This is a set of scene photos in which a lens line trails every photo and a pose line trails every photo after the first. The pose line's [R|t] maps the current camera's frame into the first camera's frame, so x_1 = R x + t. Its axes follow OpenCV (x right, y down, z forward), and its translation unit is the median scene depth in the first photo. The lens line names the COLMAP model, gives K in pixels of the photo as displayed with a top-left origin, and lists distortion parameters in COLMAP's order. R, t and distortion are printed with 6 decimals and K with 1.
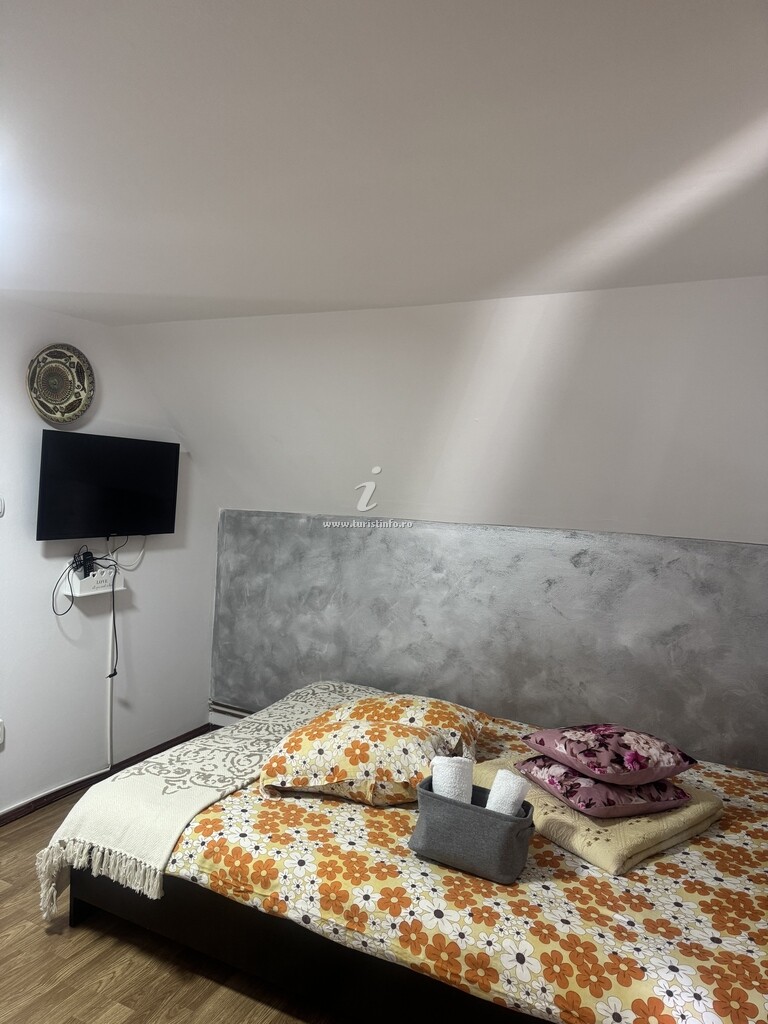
lens RADIAL K [[730.7, 0, 377.6], [0, 730.7, 509.9], [0, 0, 1]] dist [0.027320, -0.009596]
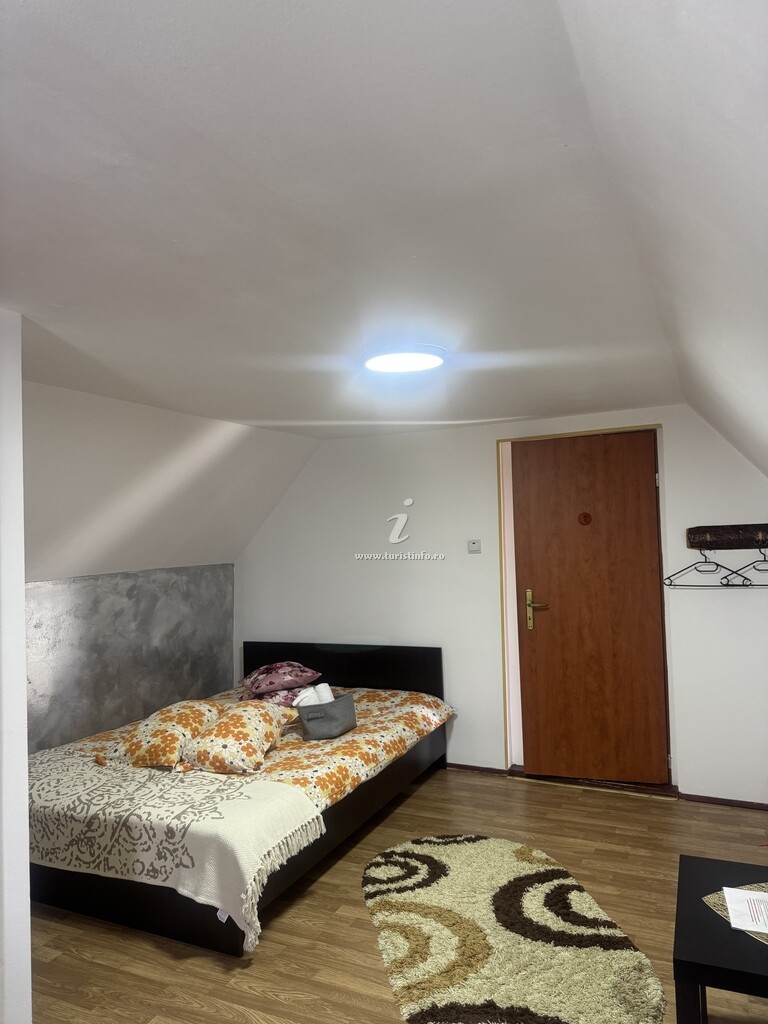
lens RADIAL K [[730.7, 0, 379.8], [0, 730.7, 513.0], [0, 0, 1]] dist [0.027320, -0.009596]
pose [[-0.037866, -0.017679, 0.999126, -1.549759], [0.084133, 0.996237, 0.020816, -0.098398], [-0.995735, 0.084848, -0.036236, 0.806311]]
